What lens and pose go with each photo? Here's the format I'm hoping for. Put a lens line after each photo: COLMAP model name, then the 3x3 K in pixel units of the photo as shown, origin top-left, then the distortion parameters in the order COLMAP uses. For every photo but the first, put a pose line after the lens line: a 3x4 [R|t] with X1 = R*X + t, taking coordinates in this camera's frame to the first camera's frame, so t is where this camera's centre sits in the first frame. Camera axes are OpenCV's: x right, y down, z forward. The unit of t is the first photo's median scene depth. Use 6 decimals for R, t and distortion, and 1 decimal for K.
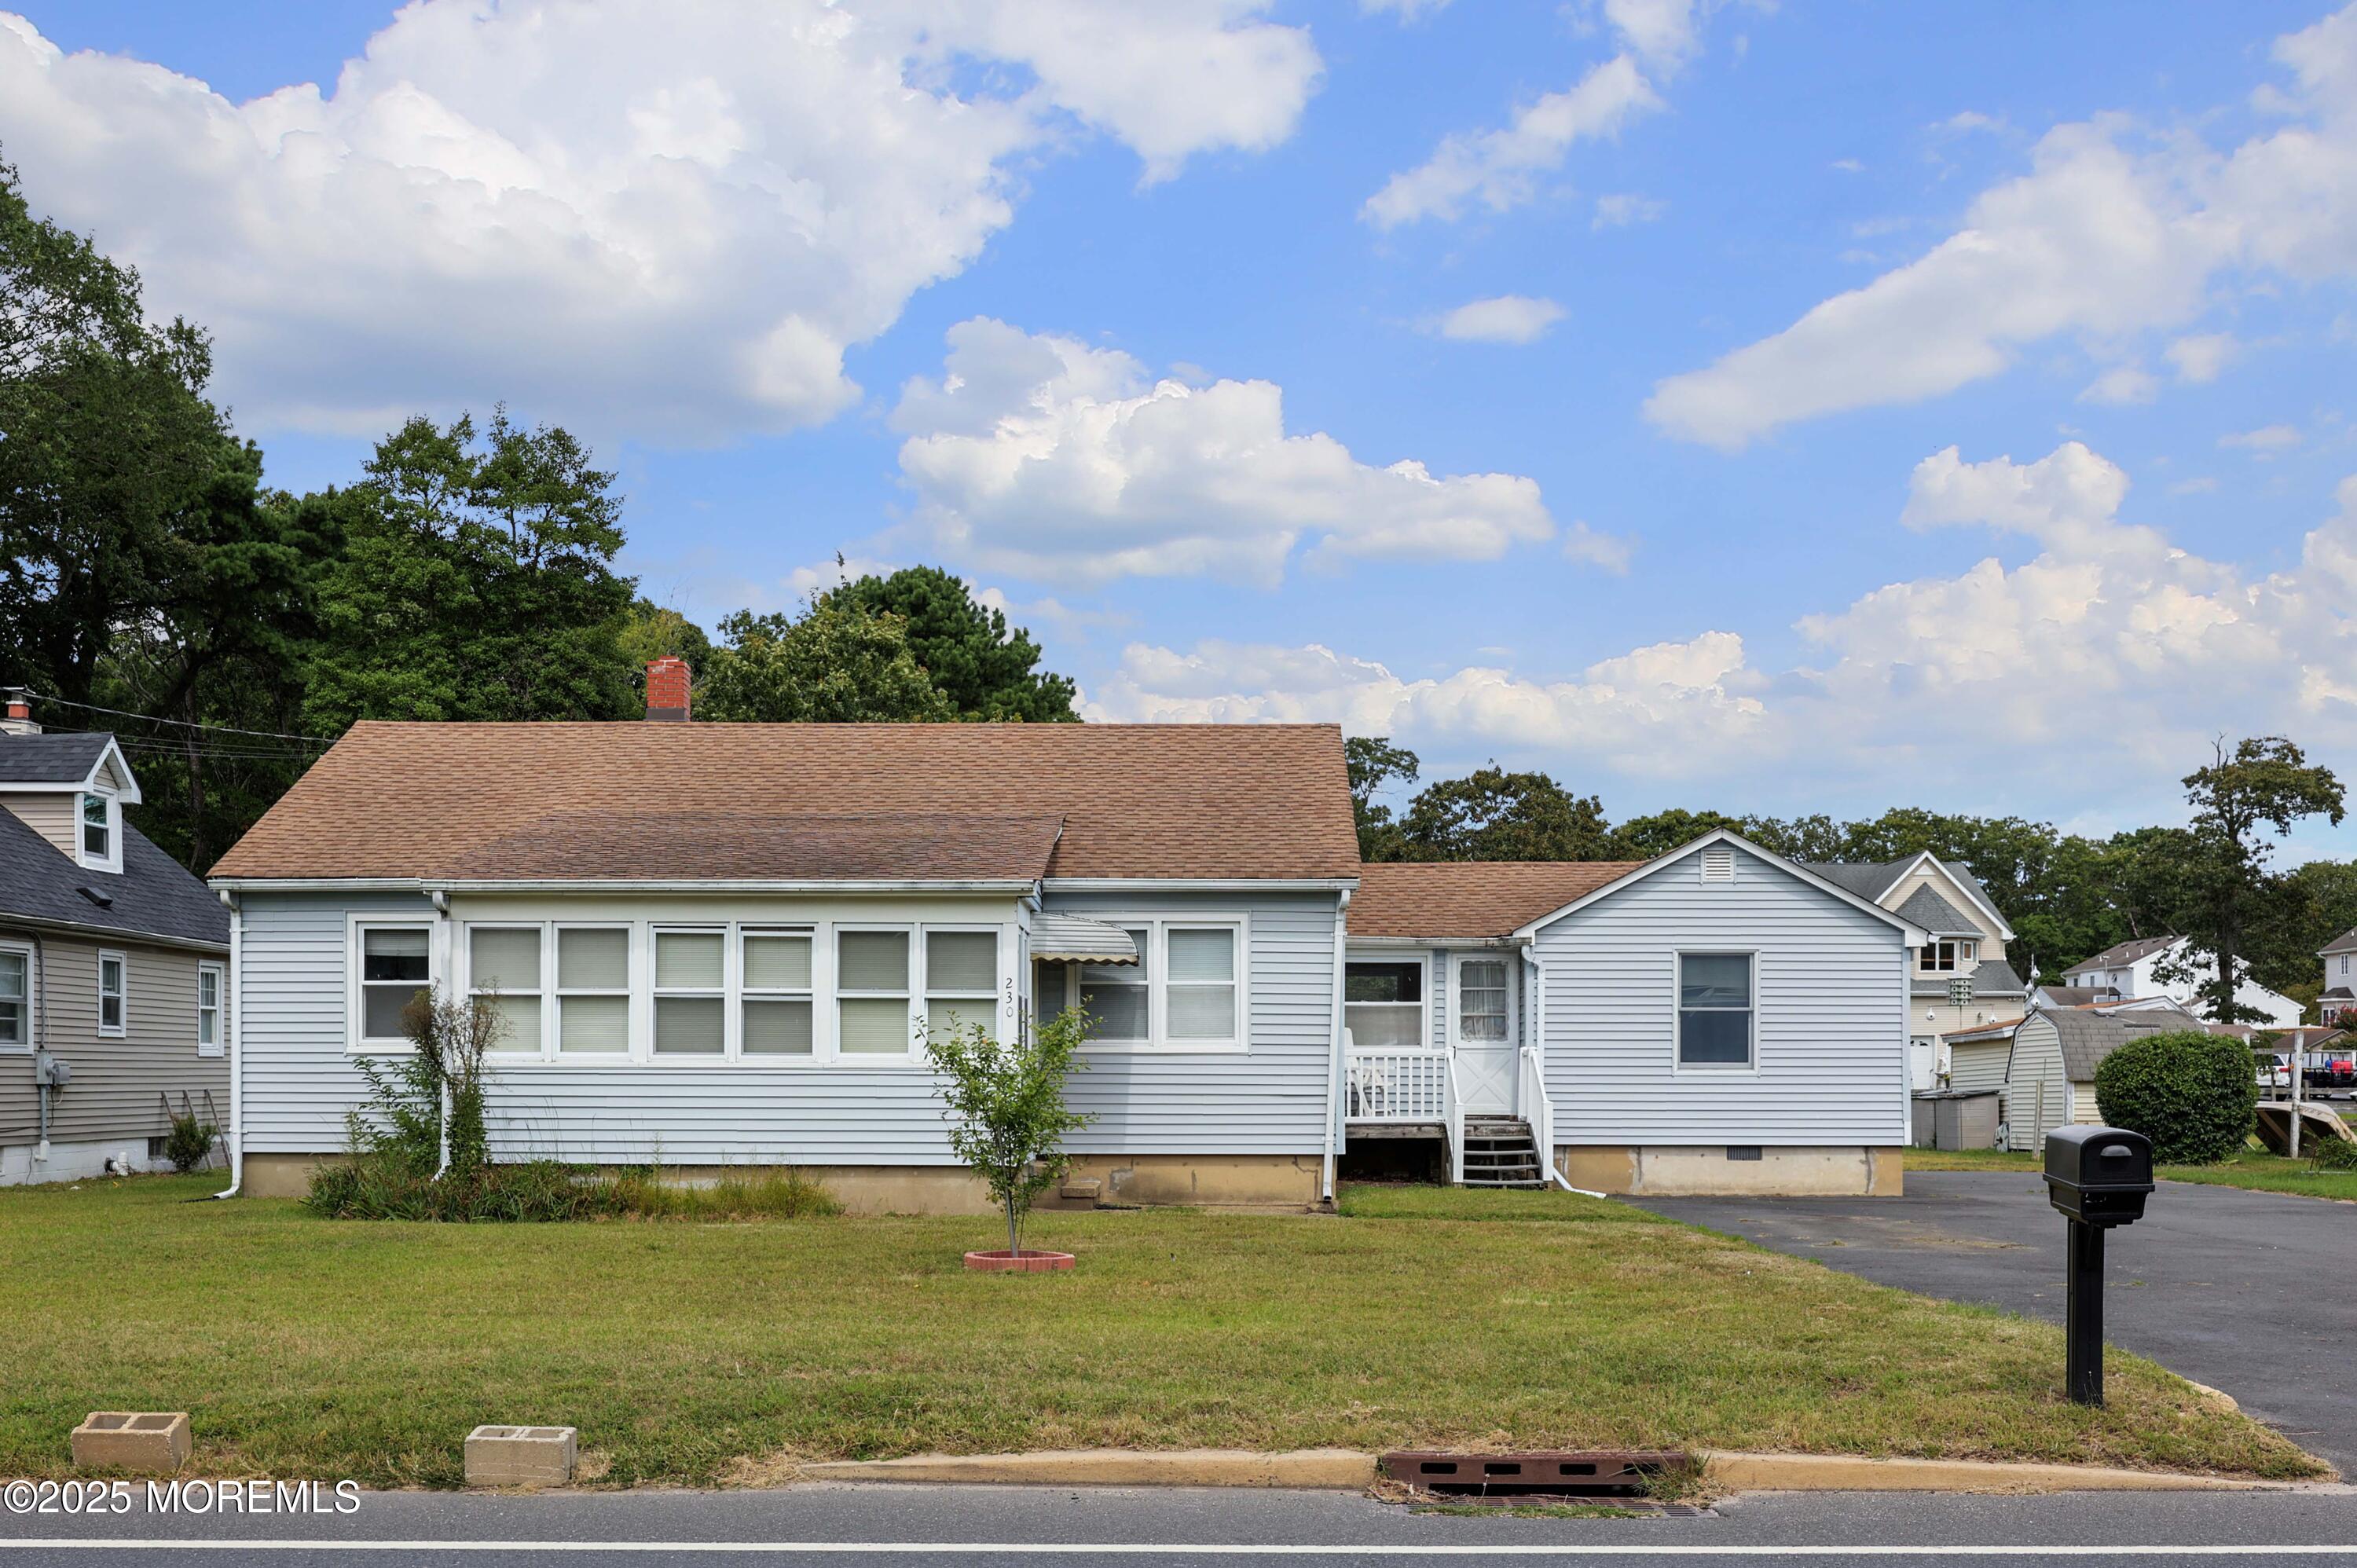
lens RADIAL K [[2984.0, 0, 1133.8], [0, 2984.0, 789.9], [0, 0, 1]] dist [0.003249, 0.017574]
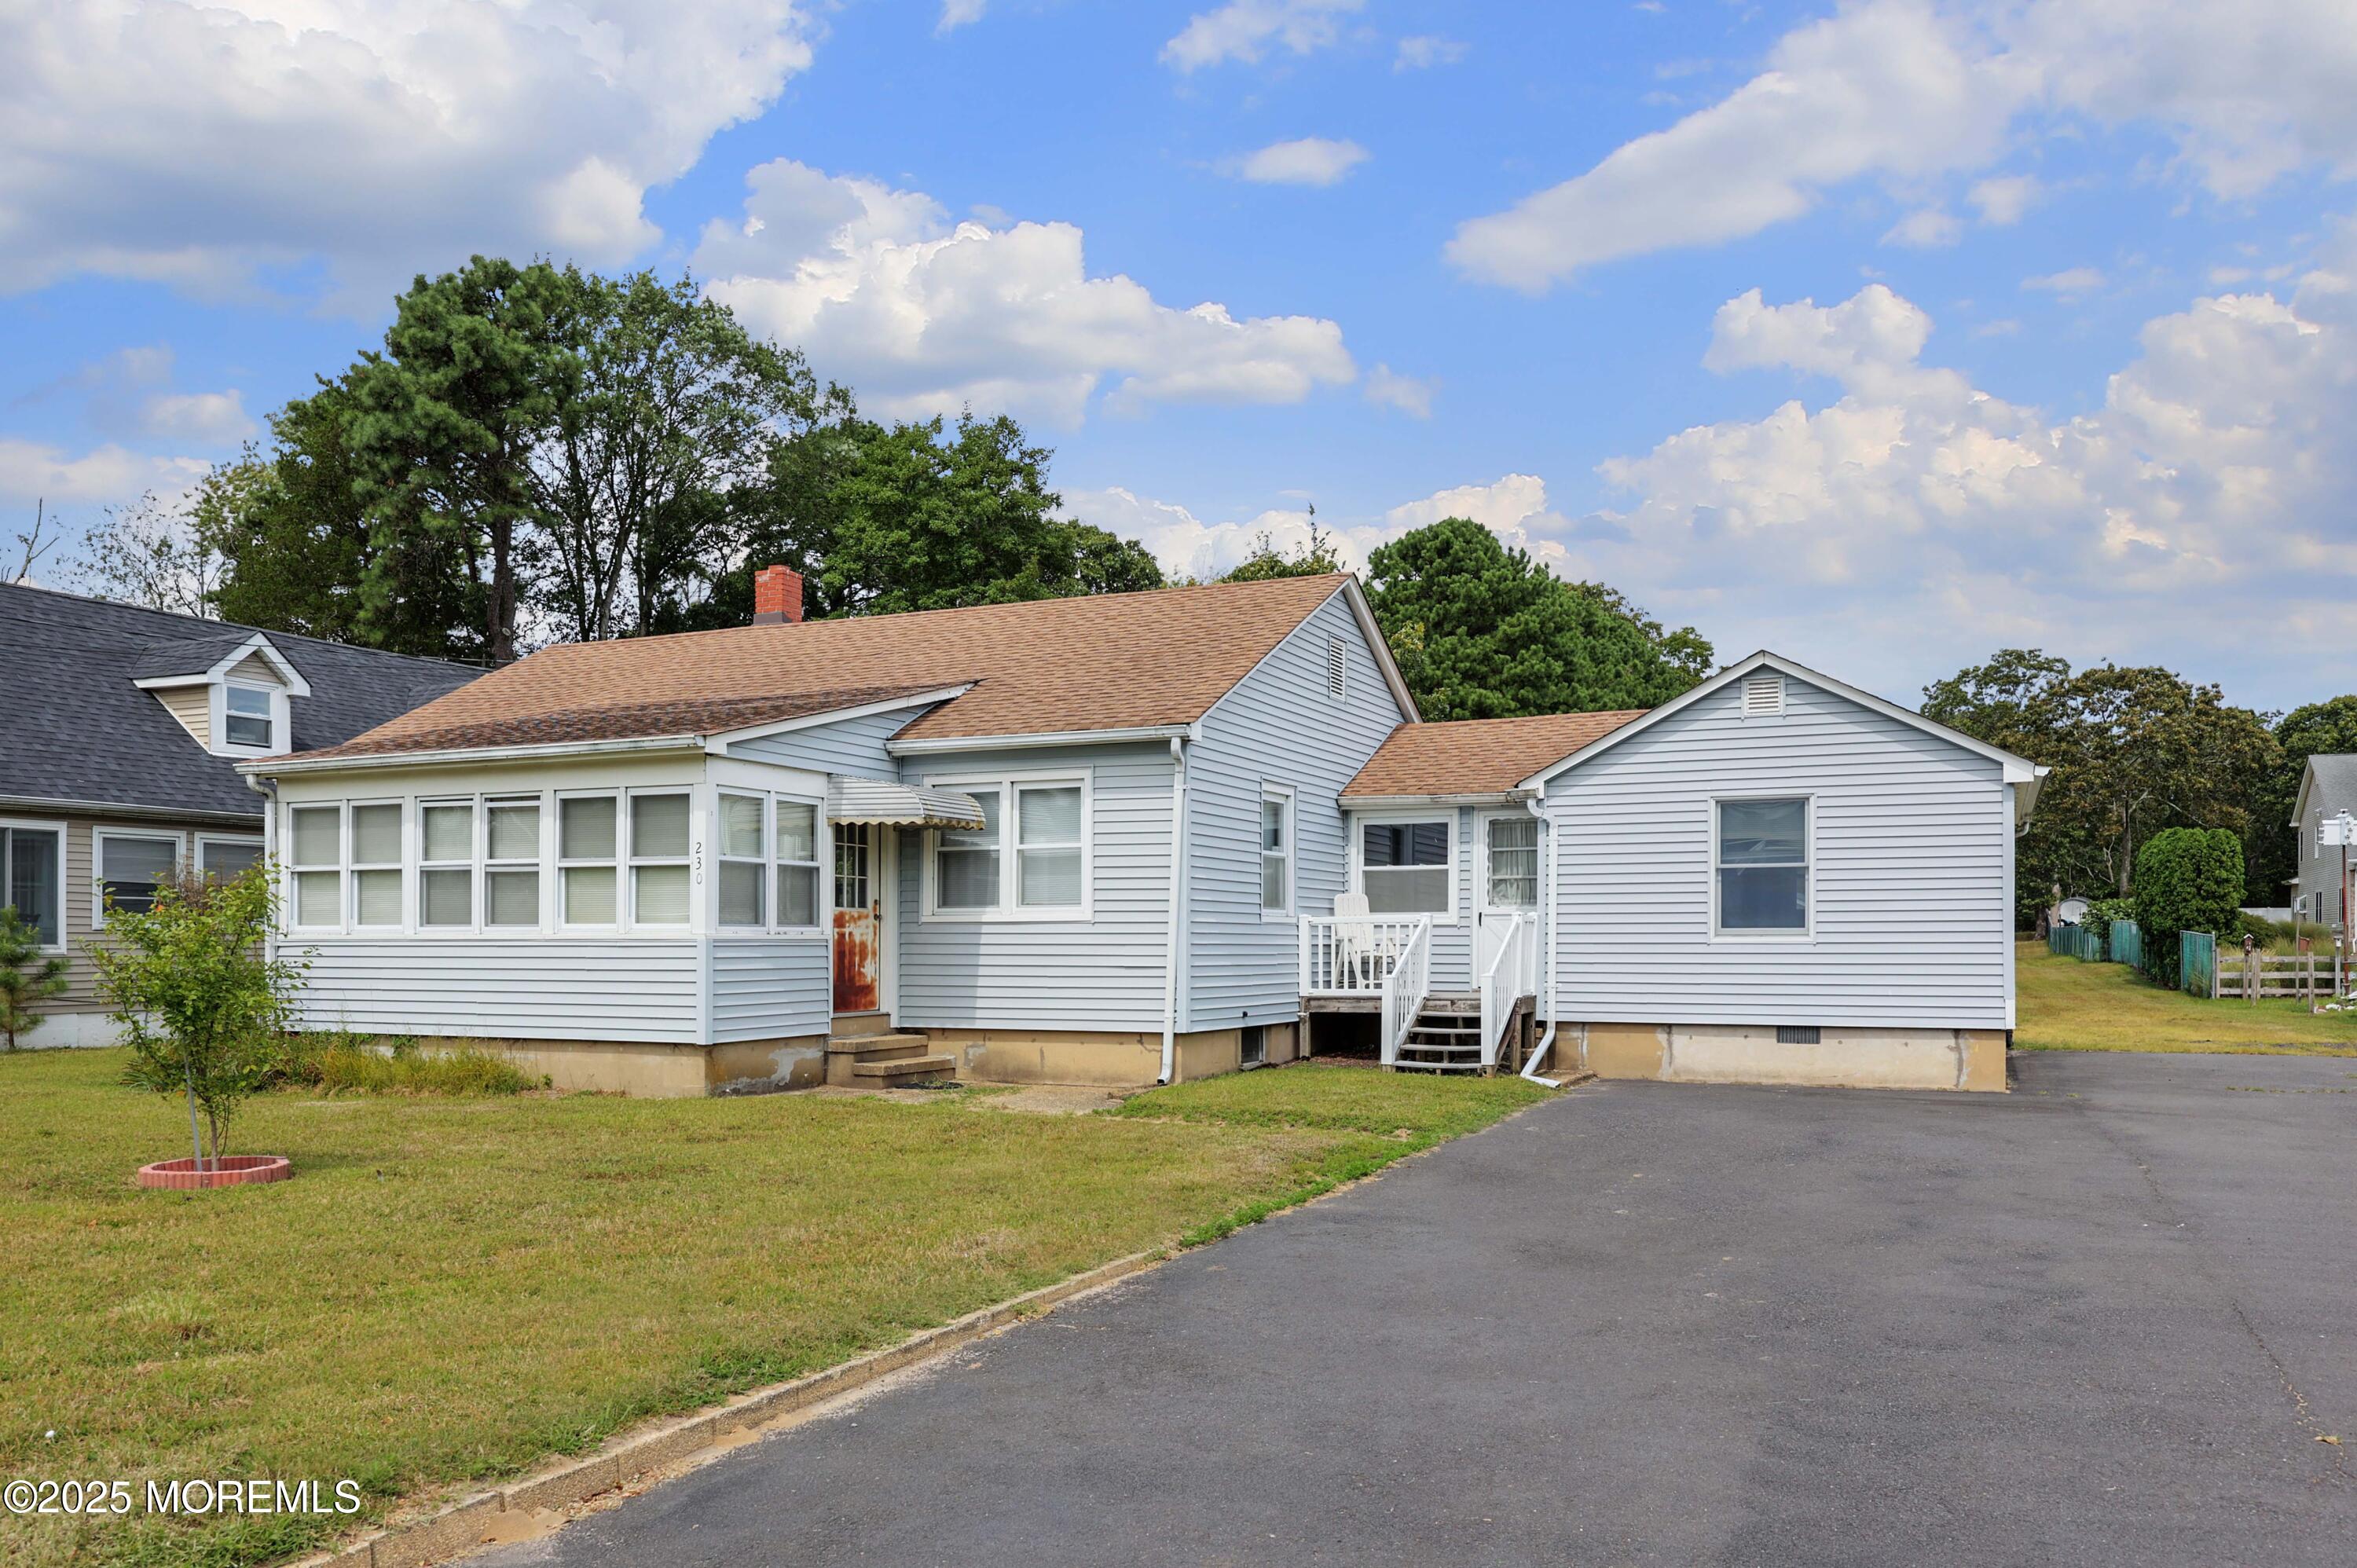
lens RADIAL K [[1946.4, 0, 1106.9], [0, 1946.4, 830.2], [0, 0, 1]] dist [0.007629, -0.006485]
pose [[0.884603, -0.029967, -0.465380, 0.289723], [0.047387, 0.998544, 0.025774, 0.040588], [0.463930, -0.044853, 0.884735, 0.425758]]
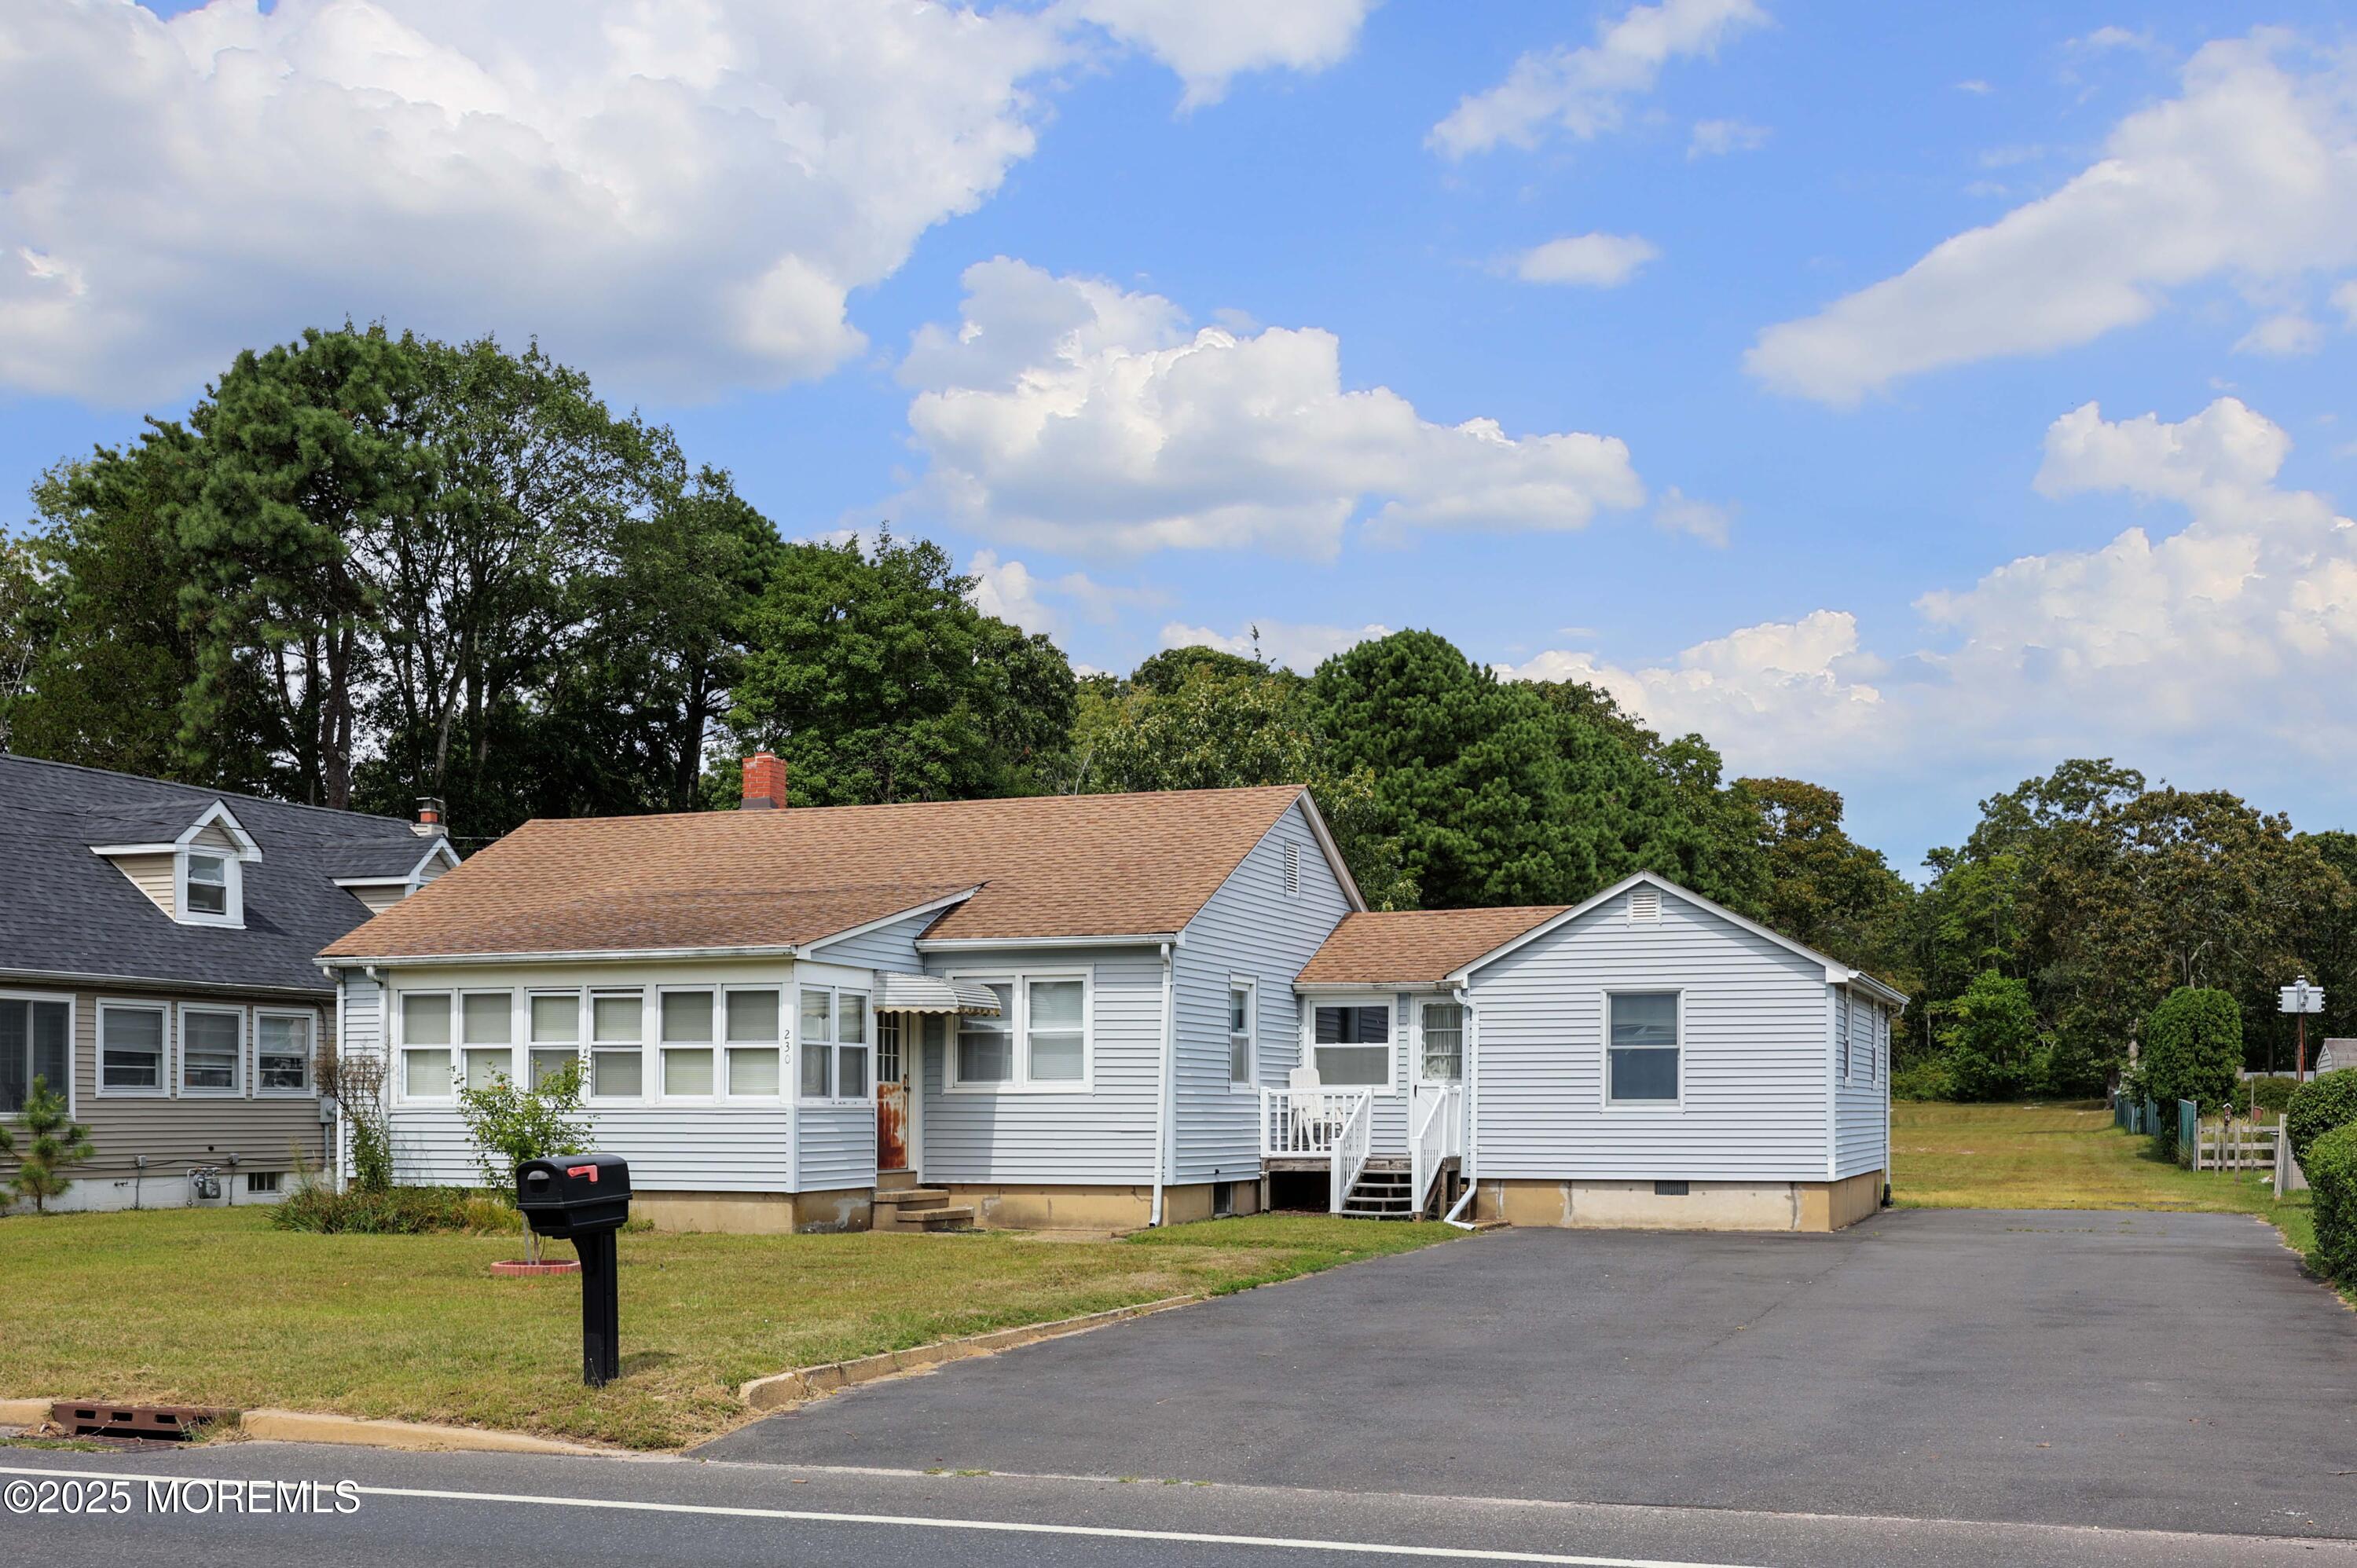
lens RADIAL K [[2984.0, 0, 1133.8], [0, 2984.0, 789.9], [0, 0, 1]] dist [0.003249, 0.017574]
pose [[0.917308, -0.045110, -0.395615, 0.446169], [0.040266, 0.998978, -0.020543, -0.000825], [0.396137, 0.002914, 0.918187, -0.011134]]
